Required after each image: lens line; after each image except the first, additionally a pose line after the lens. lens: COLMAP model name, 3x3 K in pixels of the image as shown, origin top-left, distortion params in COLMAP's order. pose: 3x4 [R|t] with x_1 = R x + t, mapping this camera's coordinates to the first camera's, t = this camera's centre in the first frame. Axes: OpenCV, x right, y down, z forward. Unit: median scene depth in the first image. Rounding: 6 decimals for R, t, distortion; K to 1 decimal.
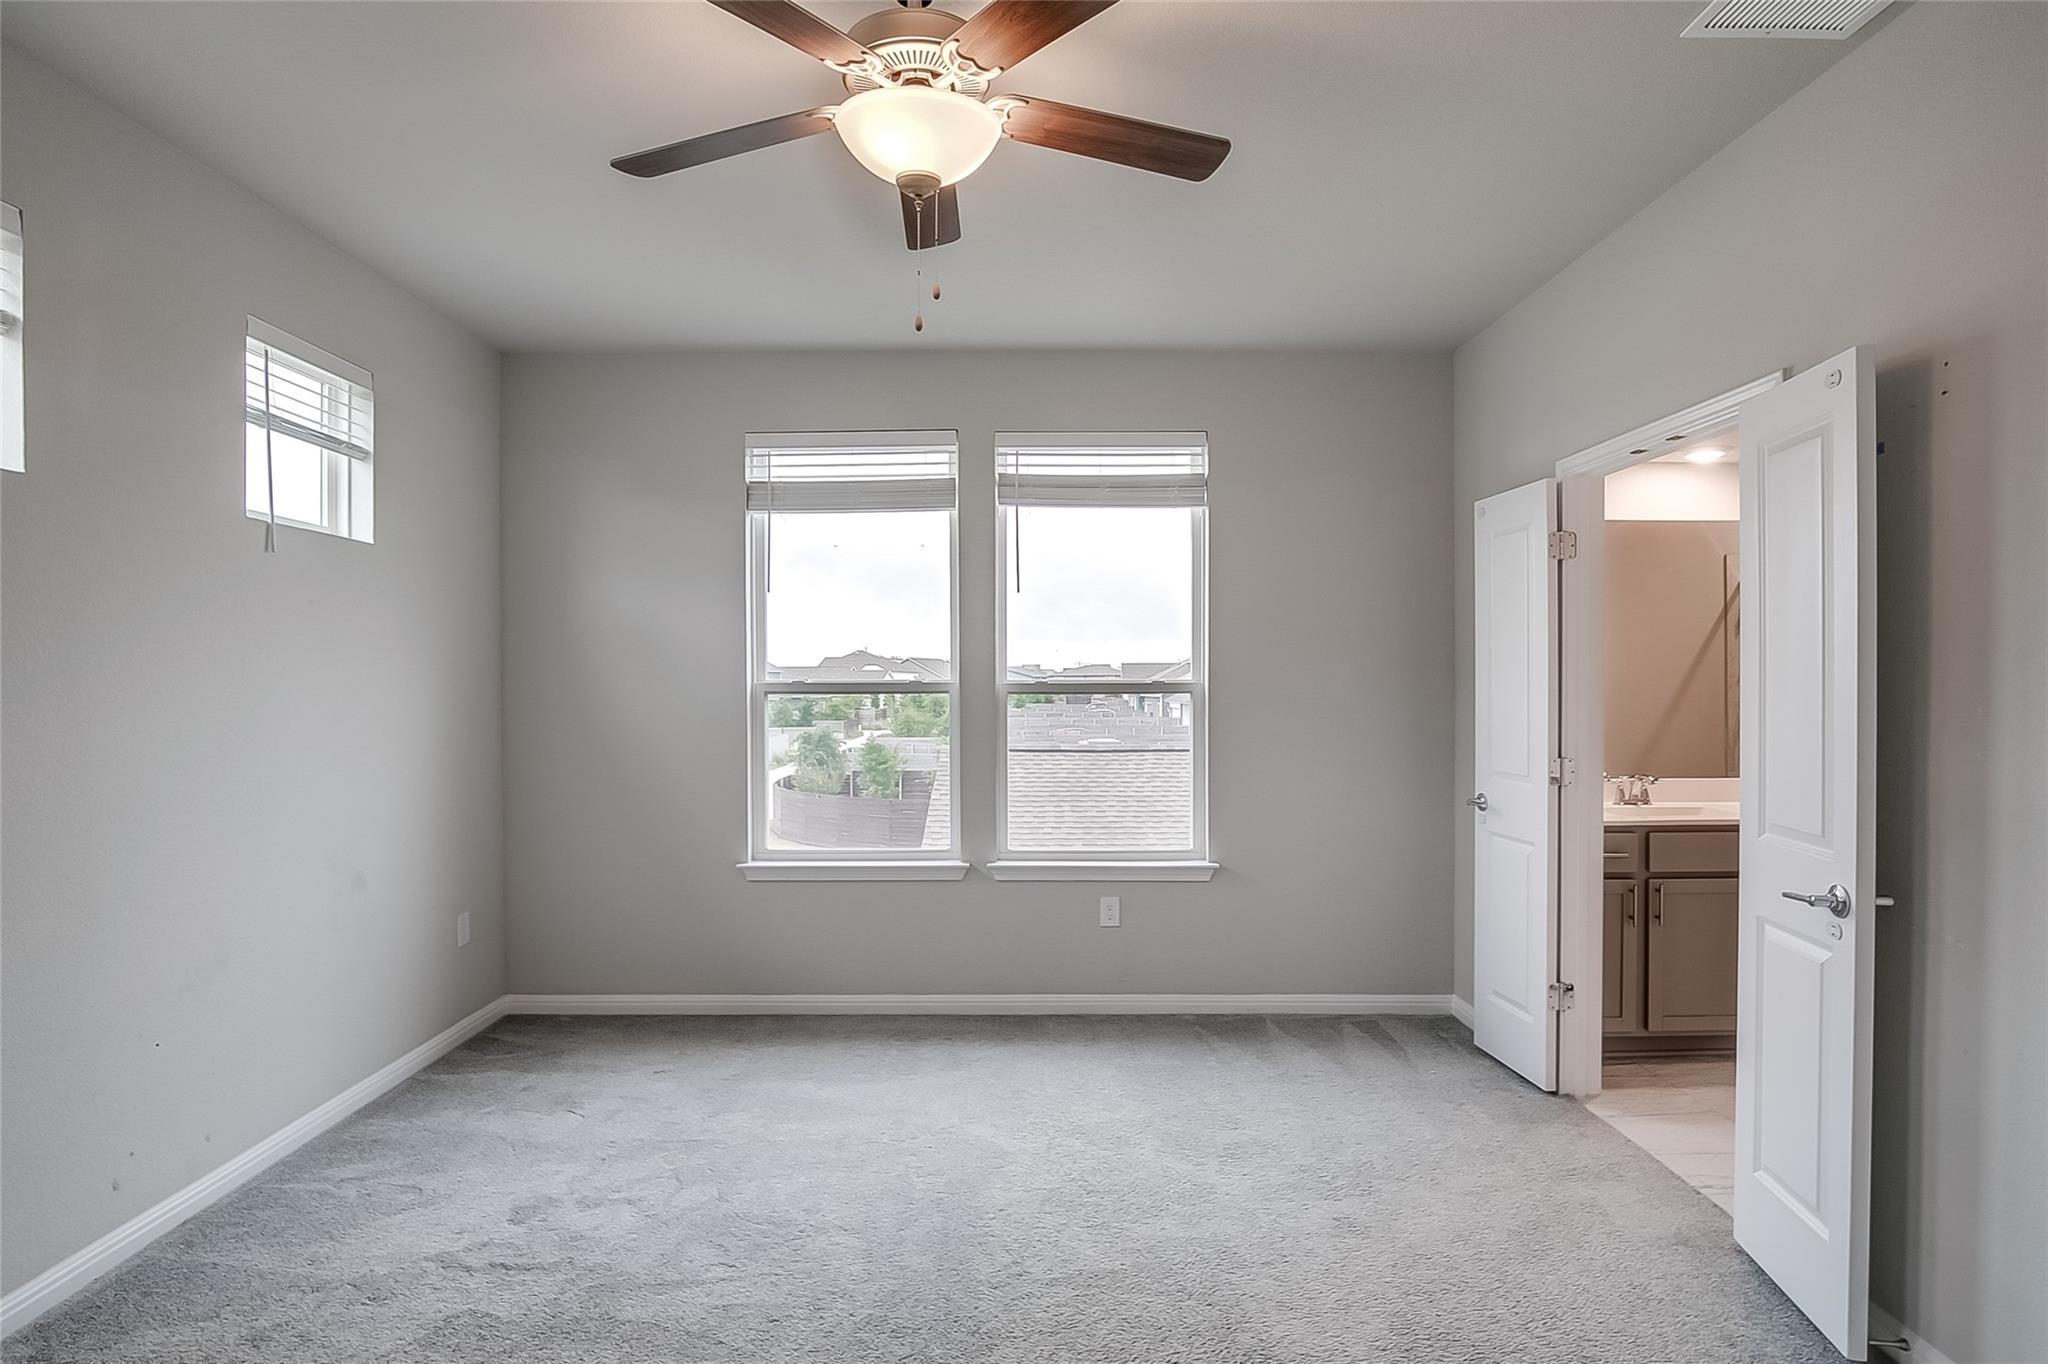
lens RADIAL K [[1029.1, 0, 1008.4], [0, 1029.1, 682.0], [0, 0, 1]] dist [-0.016696, 0.001031]
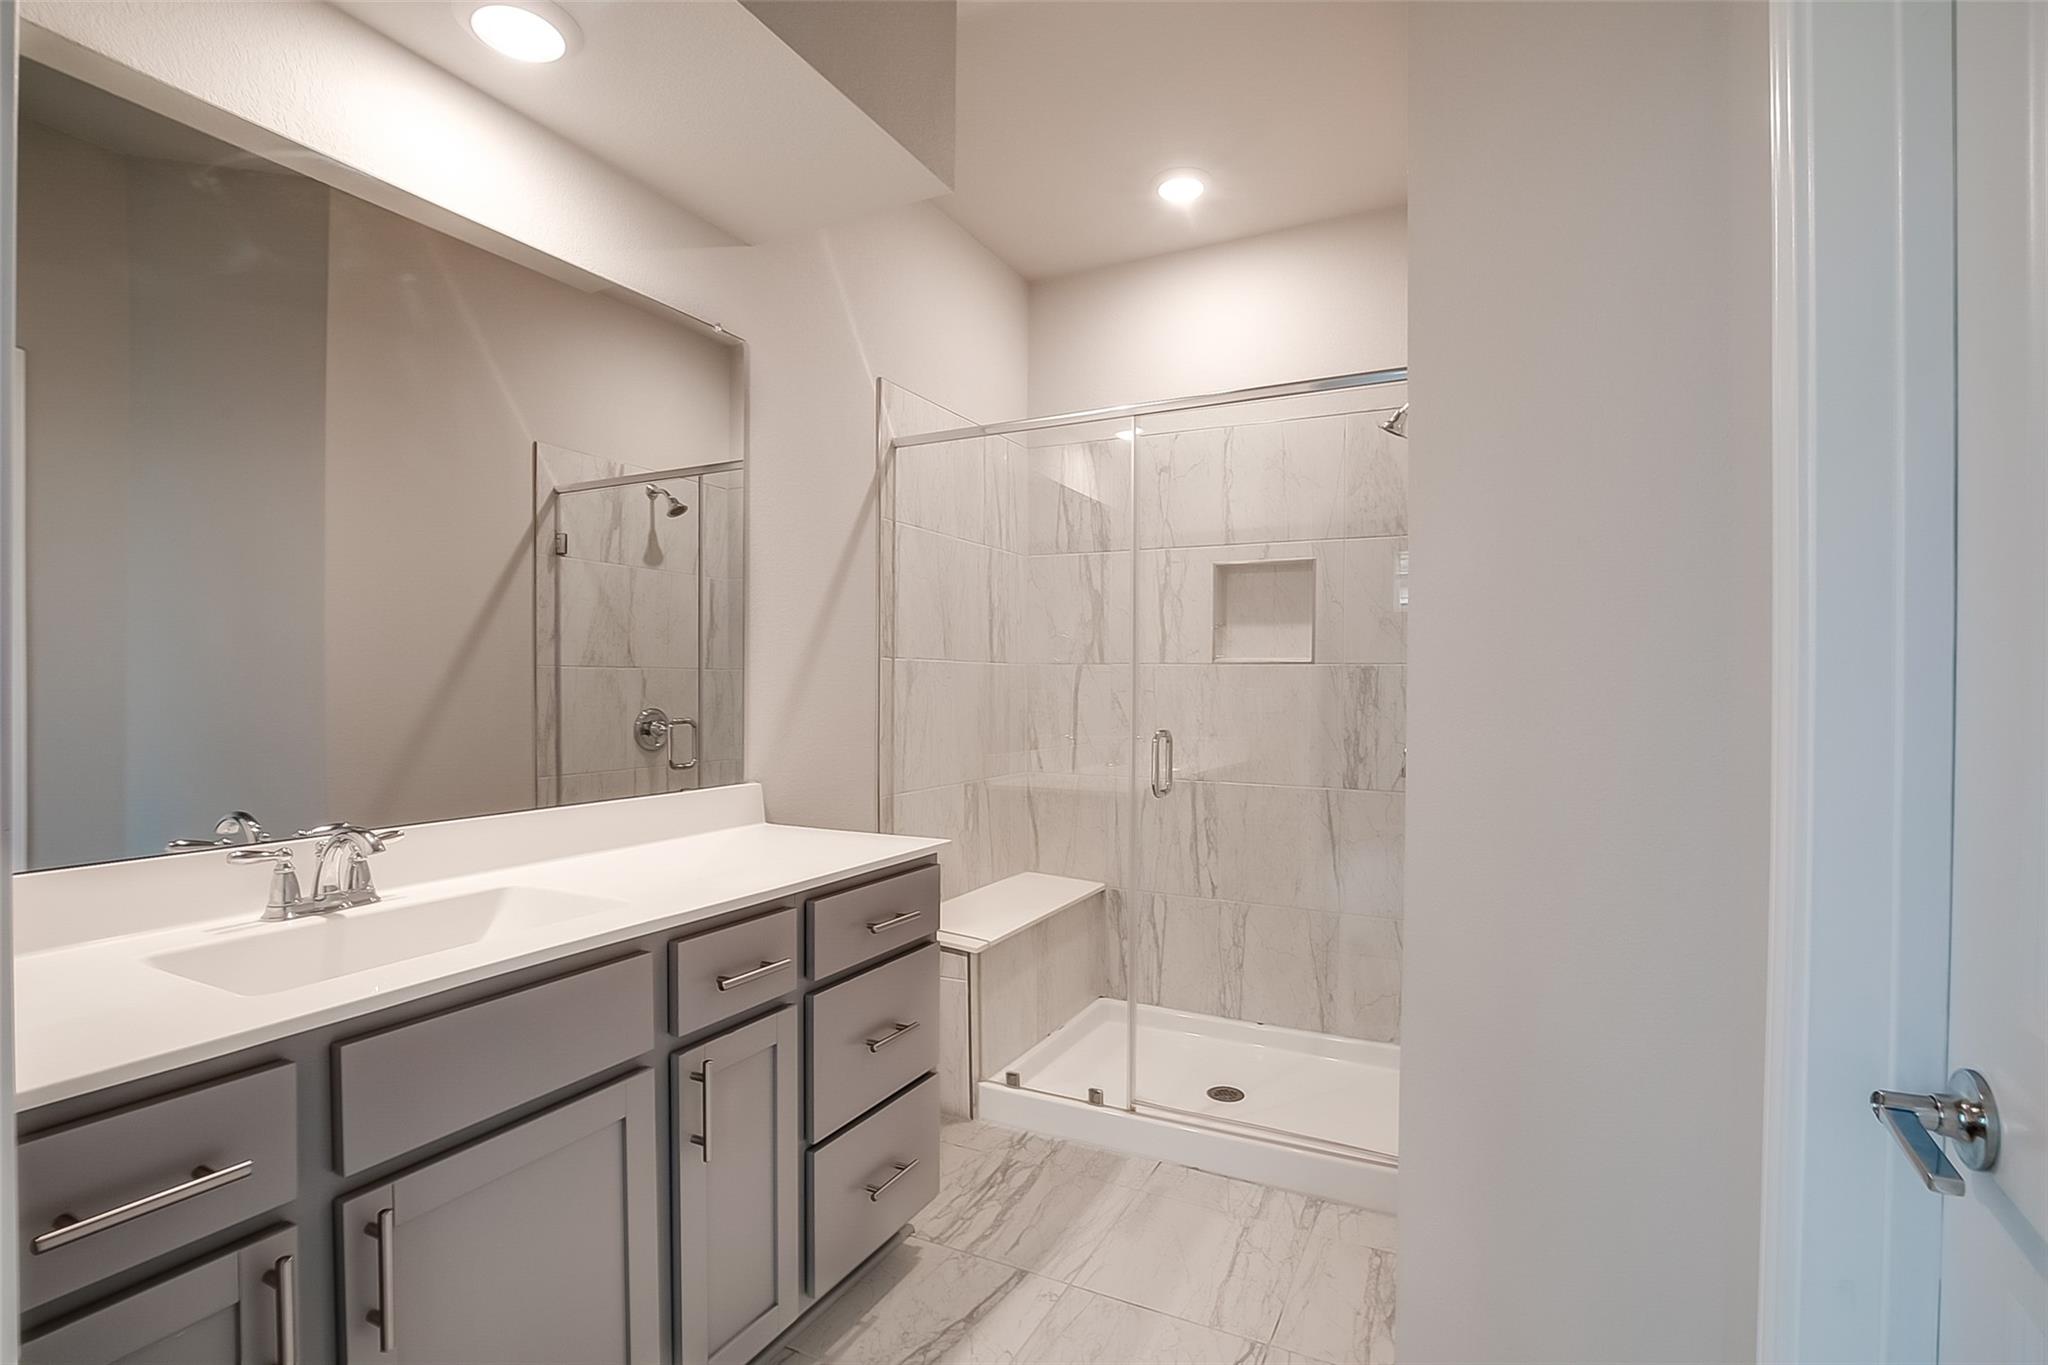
lens RADIAL K [[964.6, 0, 1033.8], [0, 964.6, 687.7], [0, 0, 1]] dist [-0.008567, -0.000146]
pose [[0.445162, 0.000422, 0.895450, 0.460029], [-0.008824, 0.999953, 0.003916, 0.040832], [-0.895407, -0.009645, 0.445145, 0.687315]]
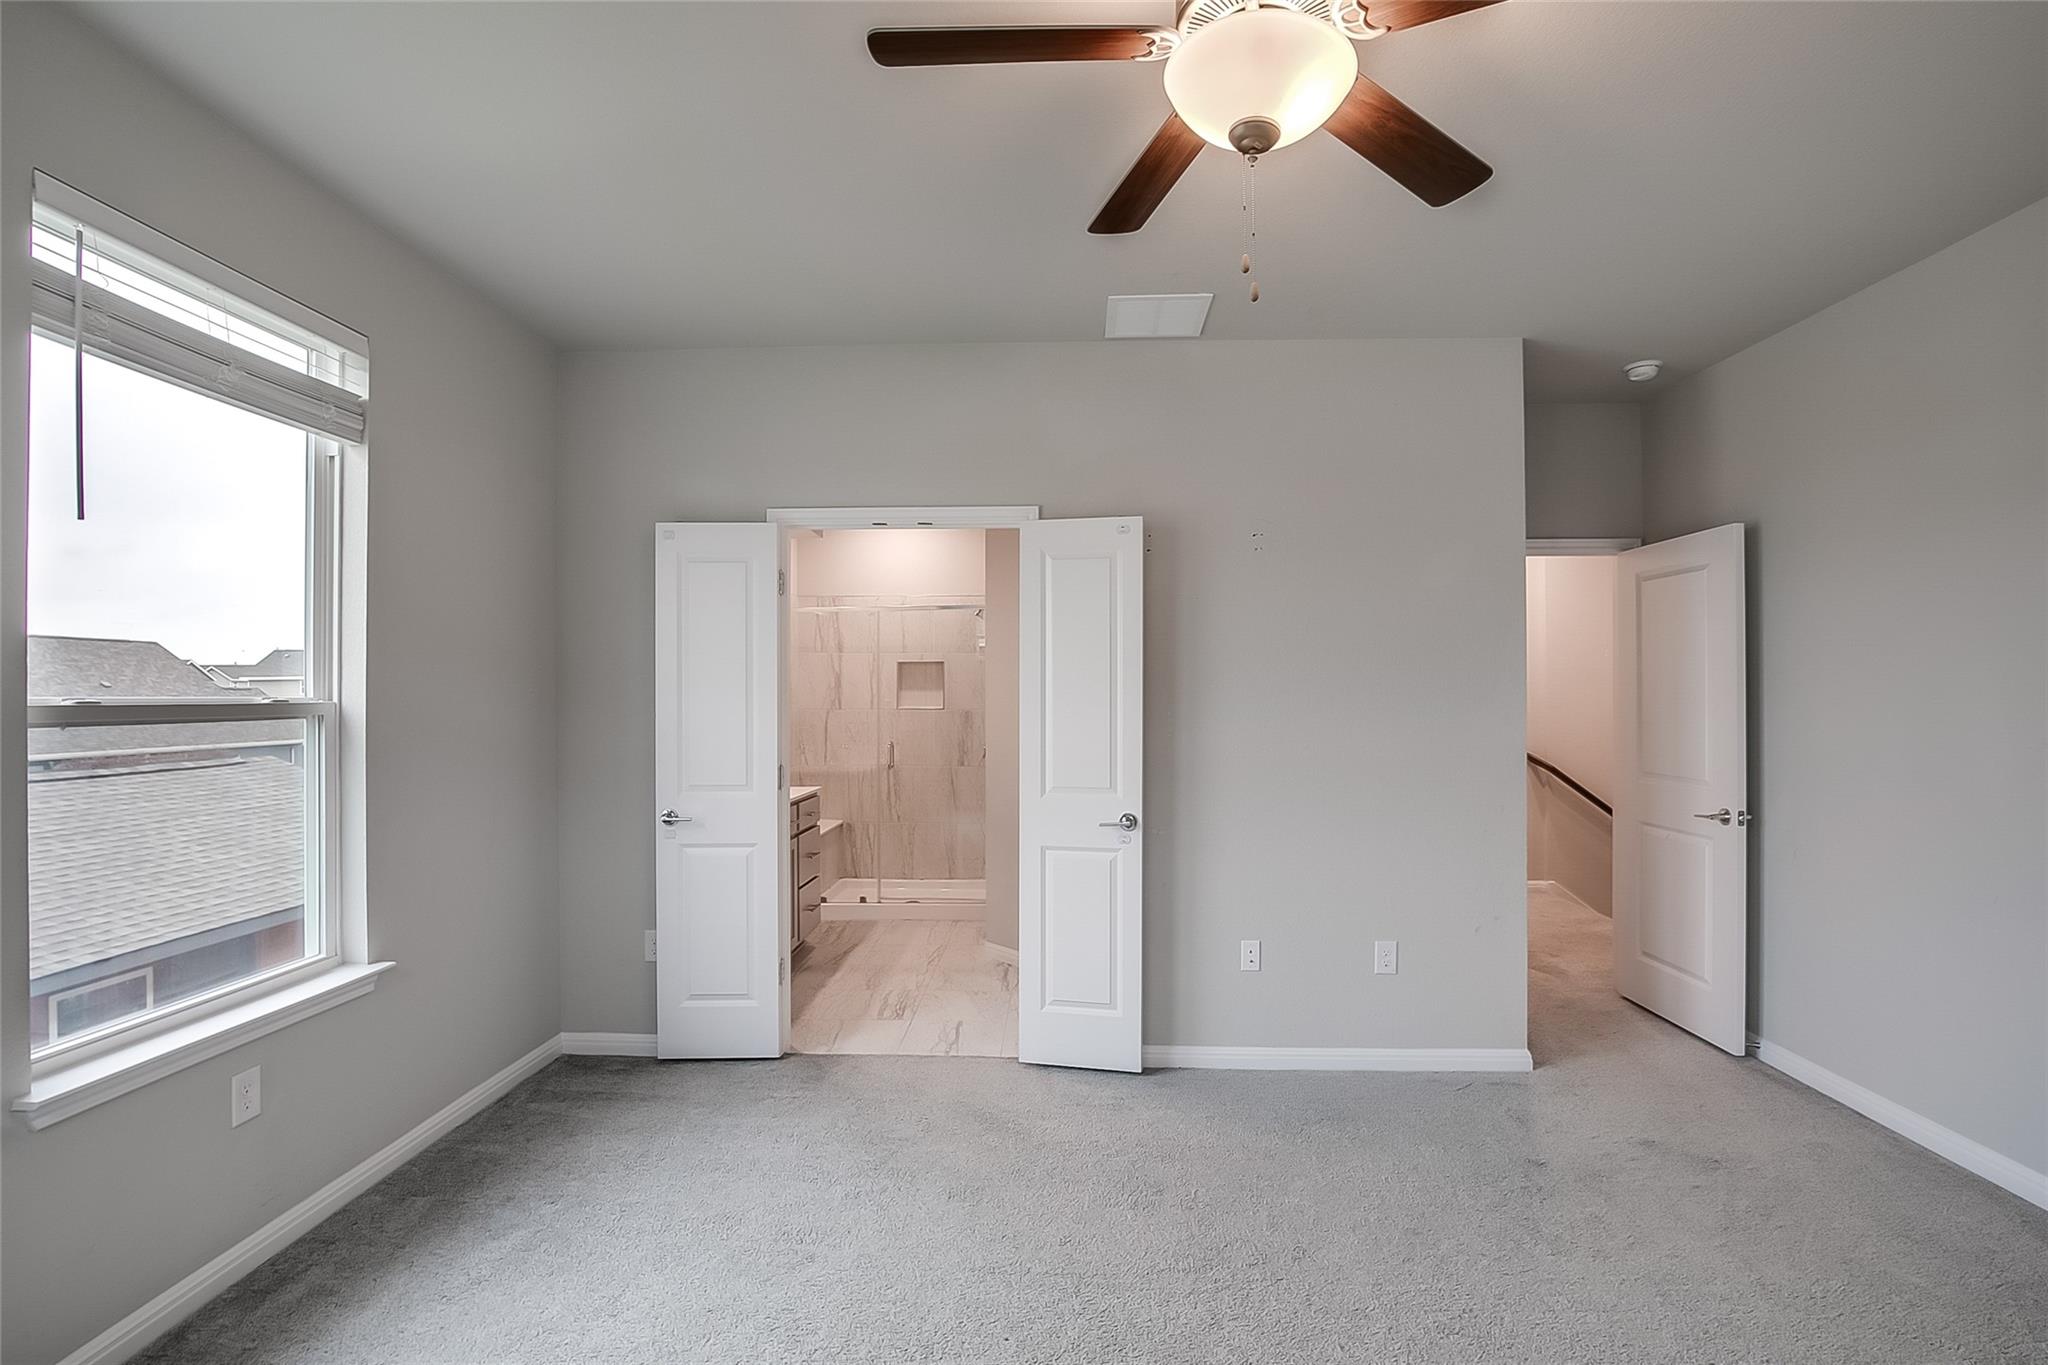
lens RADIAL K [[964.6, 0, 1020.0], [0, 964.6, 679.1], [0, 0, 1]] dist [-0.008567, -0.000146]
pose [[0.045722, 0.018029, 0.998792, -0.494583], [0.001760, 0.999834, -0.018128, -0.002933], [-0.998953, 0.002587, 0.045682, 0.616094]]
